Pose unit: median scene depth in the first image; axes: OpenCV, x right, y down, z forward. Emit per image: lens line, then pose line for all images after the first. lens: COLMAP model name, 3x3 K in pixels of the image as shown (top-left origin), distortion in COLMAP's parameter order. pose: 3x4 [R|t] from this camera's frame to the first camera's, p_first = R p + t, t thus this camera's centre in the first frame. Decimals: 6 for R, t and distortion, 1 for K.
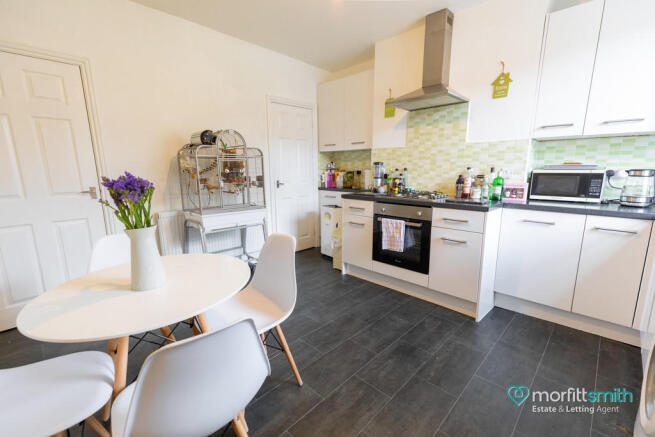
lens RADIAL K [[285.8, 0, 327.5], [0, 285.8, 218.5], [0, 0, 1]] dist [0.001146, -0.000044]
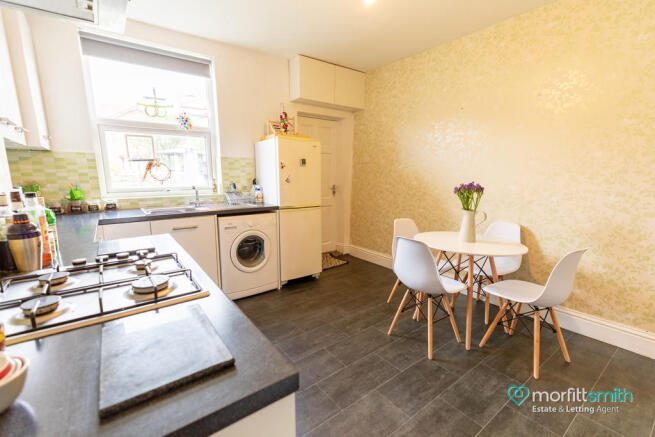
lens RADIAL K [[285.8, 0, 327.5], [0, 285.8, 218.5], [0, 0, 1]] dist [0.001146, -0.000044]
pose [[-0.989686, -0.018805, 0.142016, 0.010818], [0.029555, 0.943218, 0.330856, -0.256548], [-0.140174, 0.331640, -0.932934, 1.295619]]
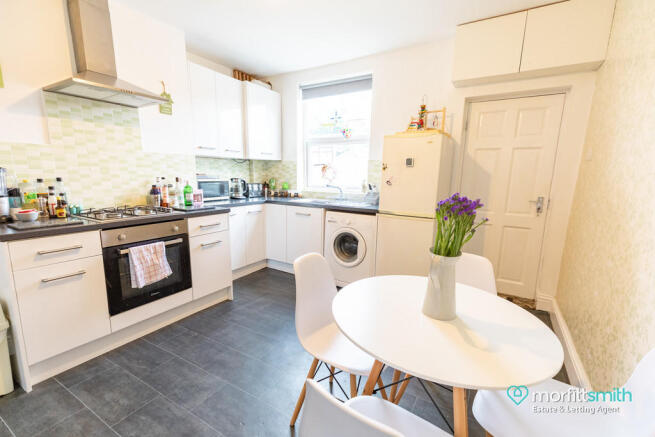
lens RADIAL K [[285.8, 0, 327.5], [0, 285.8, 218.5], [0, 0, 1]] dist [0.001146, -0.000044]
pose [[-0.241635, -0.147285, 0.959124, -0.619407], [0.155534, 0.969756, 0.188102, -0.133905], [-0.957821, 0.194629, -0.211419, 0.668823]]
